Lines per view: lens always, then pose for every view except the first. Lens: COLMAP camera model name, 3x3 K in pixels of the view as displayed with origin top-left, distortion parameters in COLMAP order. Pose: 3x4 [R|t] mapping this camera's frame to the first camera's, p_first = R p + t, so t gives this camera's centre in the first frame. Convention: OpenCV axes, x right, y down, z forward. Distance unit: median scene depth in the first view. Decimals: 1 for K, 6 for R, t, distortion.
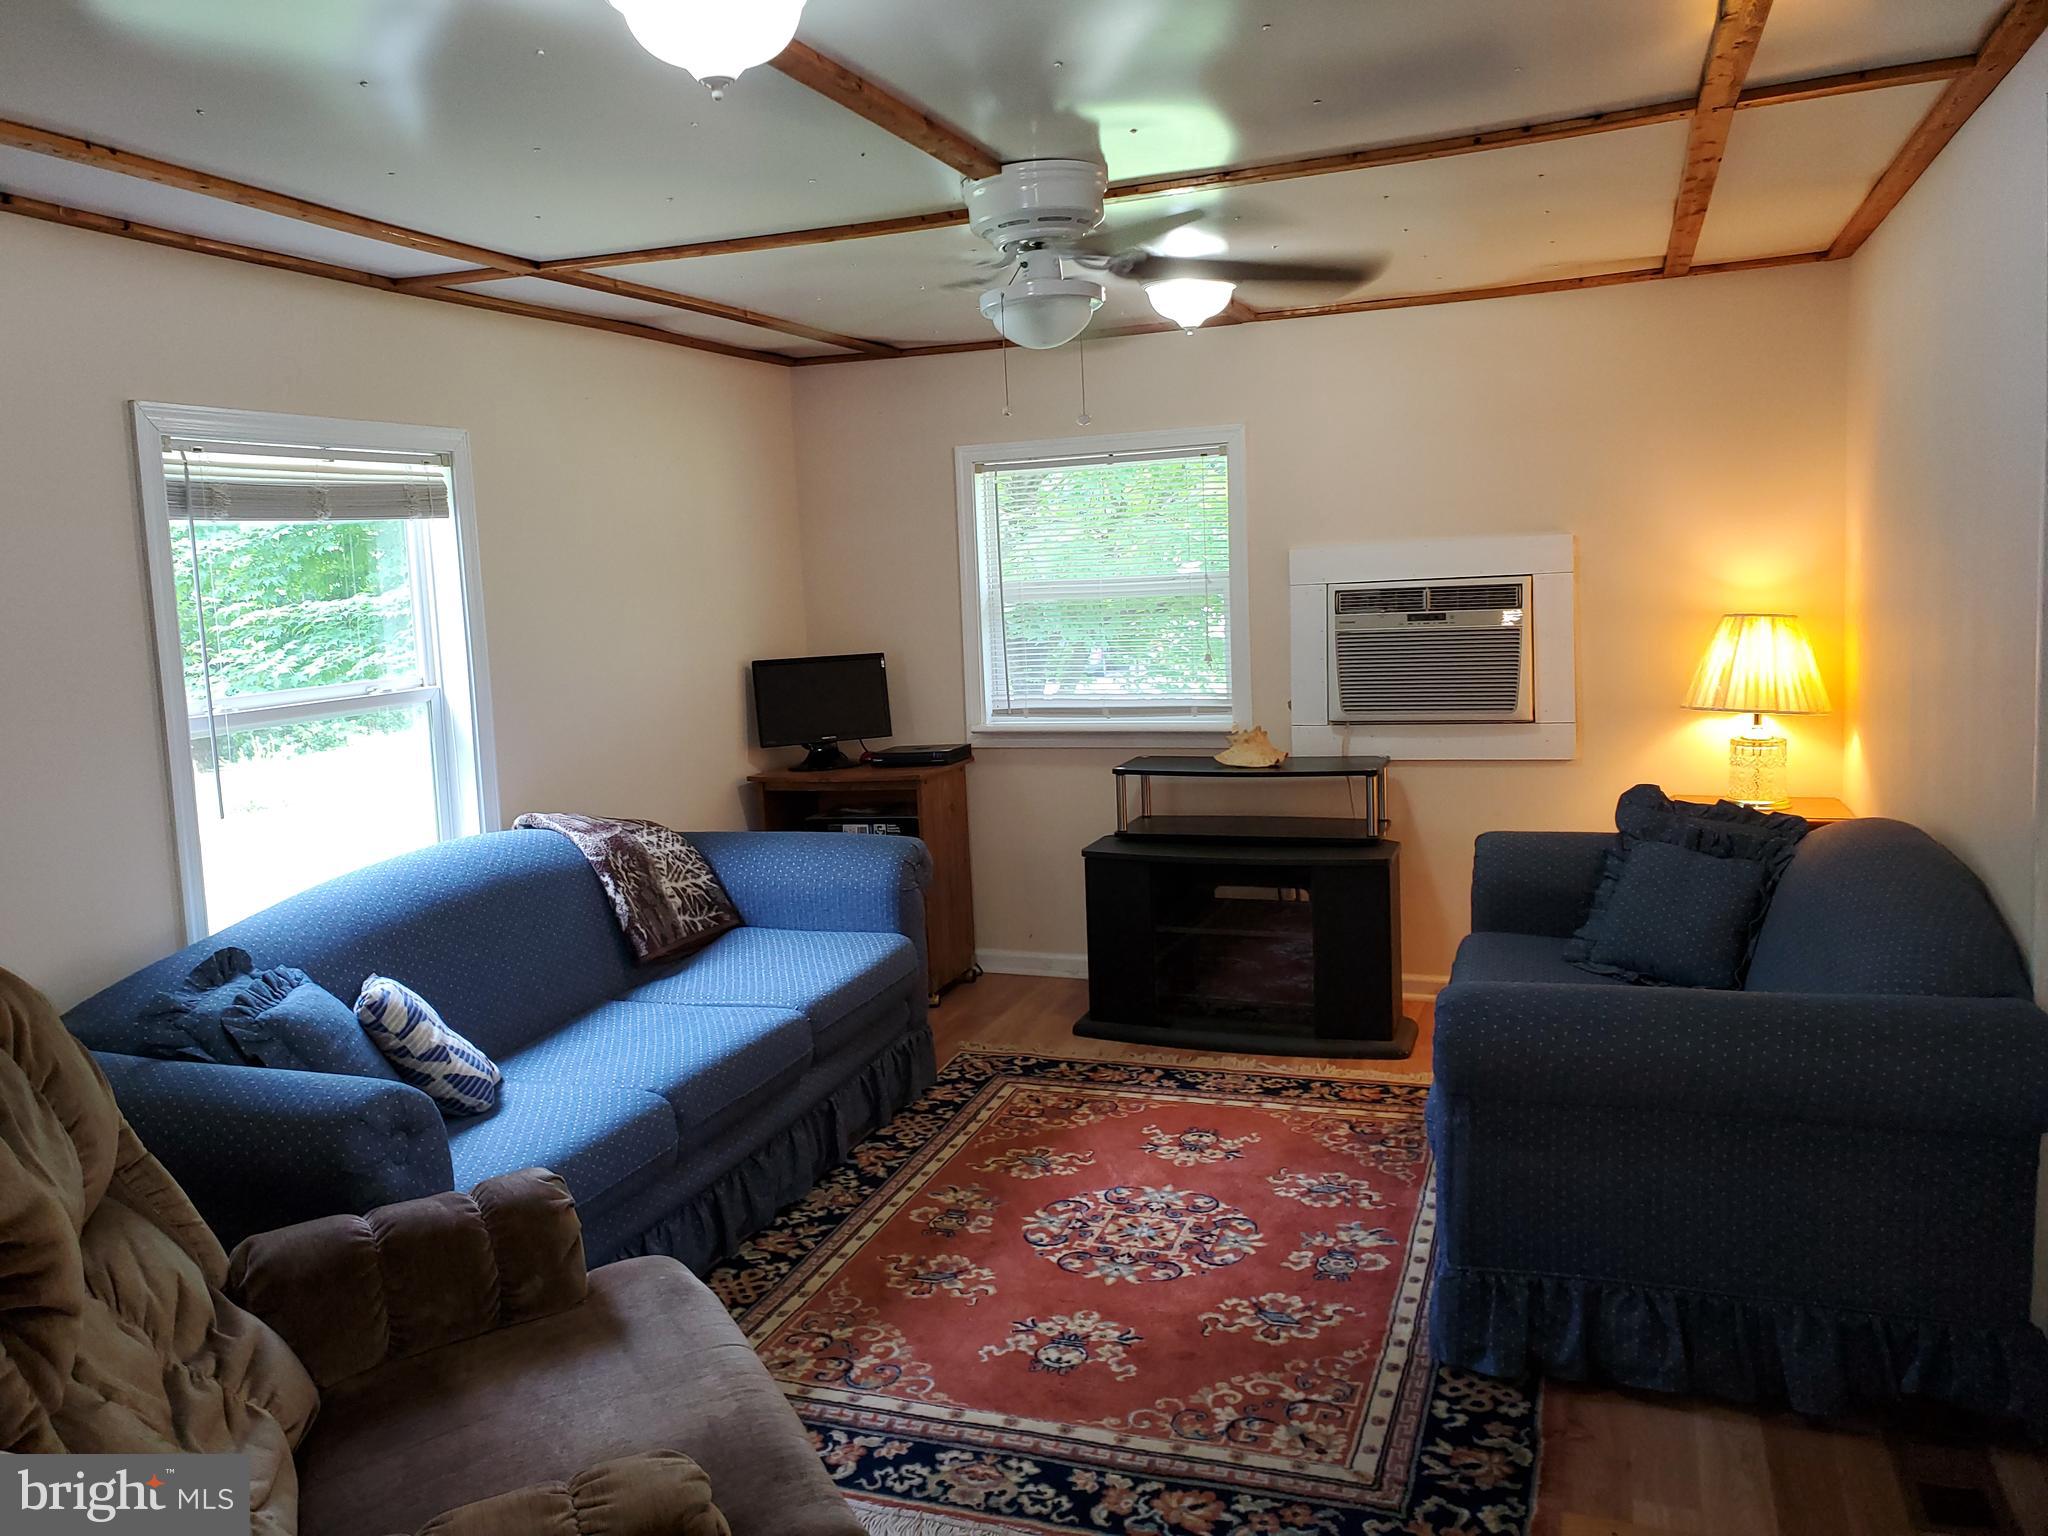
lens RADIAL K [[1591.9, 0, 1023.1], [0, 1591.9, 766.2], [0, 0, 1]] dist [-0.002270, -0.000802]
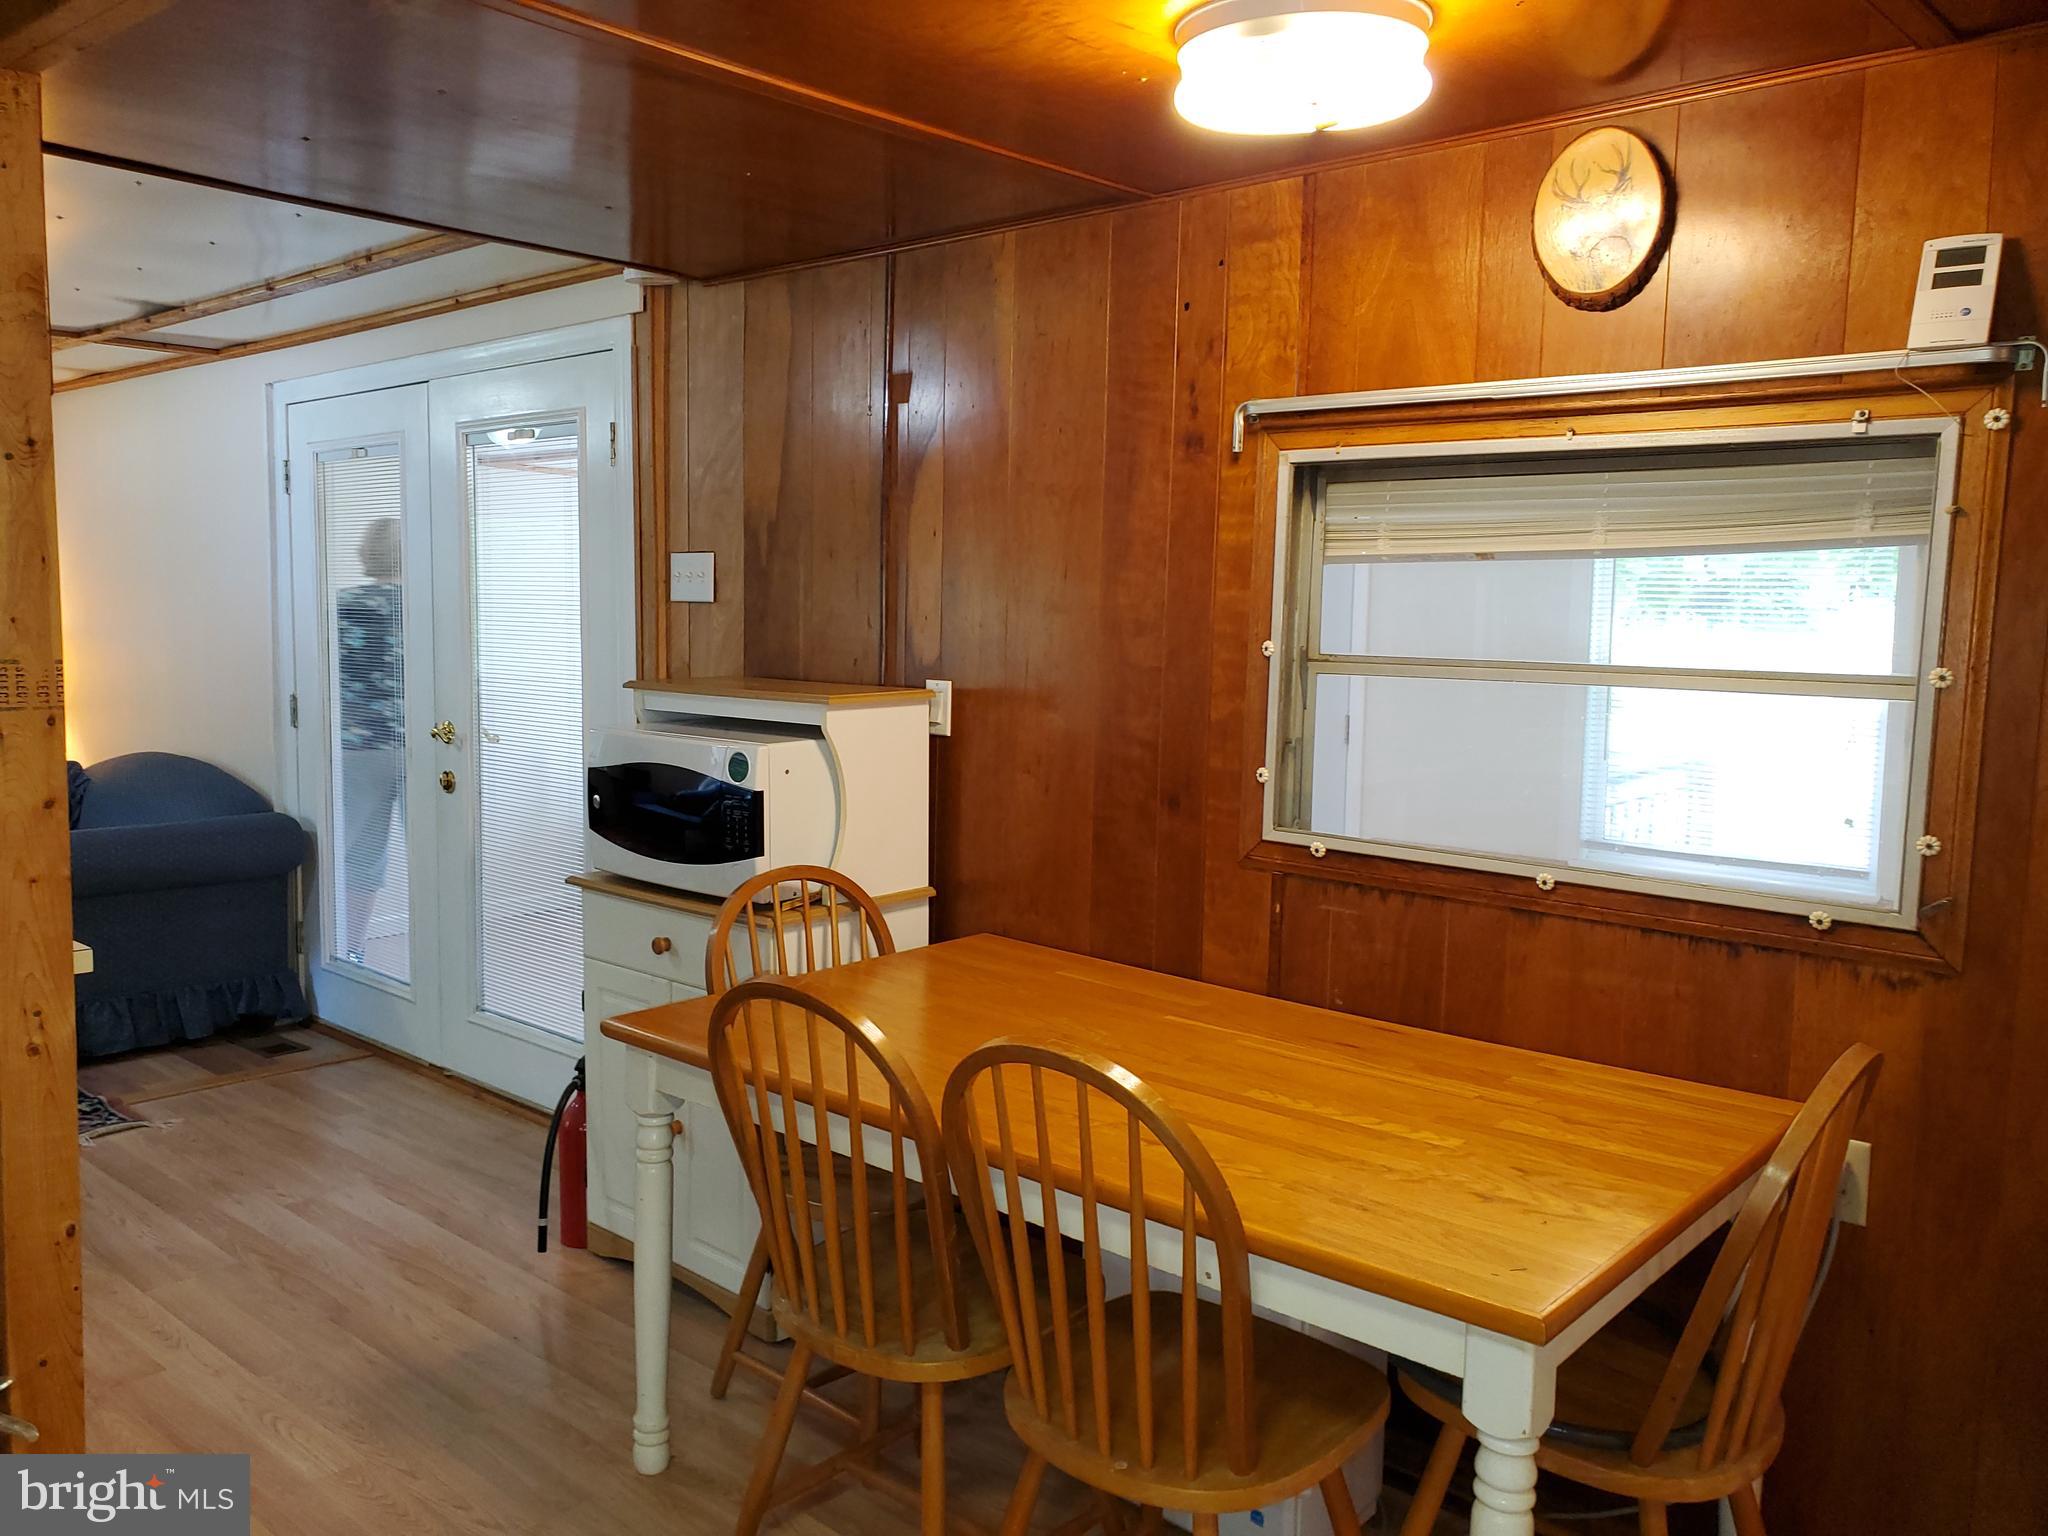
lens RADIAL K [[1591.9, 0, 1022.8], [0, 1591.9, 769.2], [0, 0, 1]] dist [-0.002270, -0.000802]
pose [[0.363004, -0.054092, 0.930216, -0.949920], [0.092432, 0.995480, 0.021817, 0.122400], [-0.927192, 0.078062, 0.366363, -0.701740]]
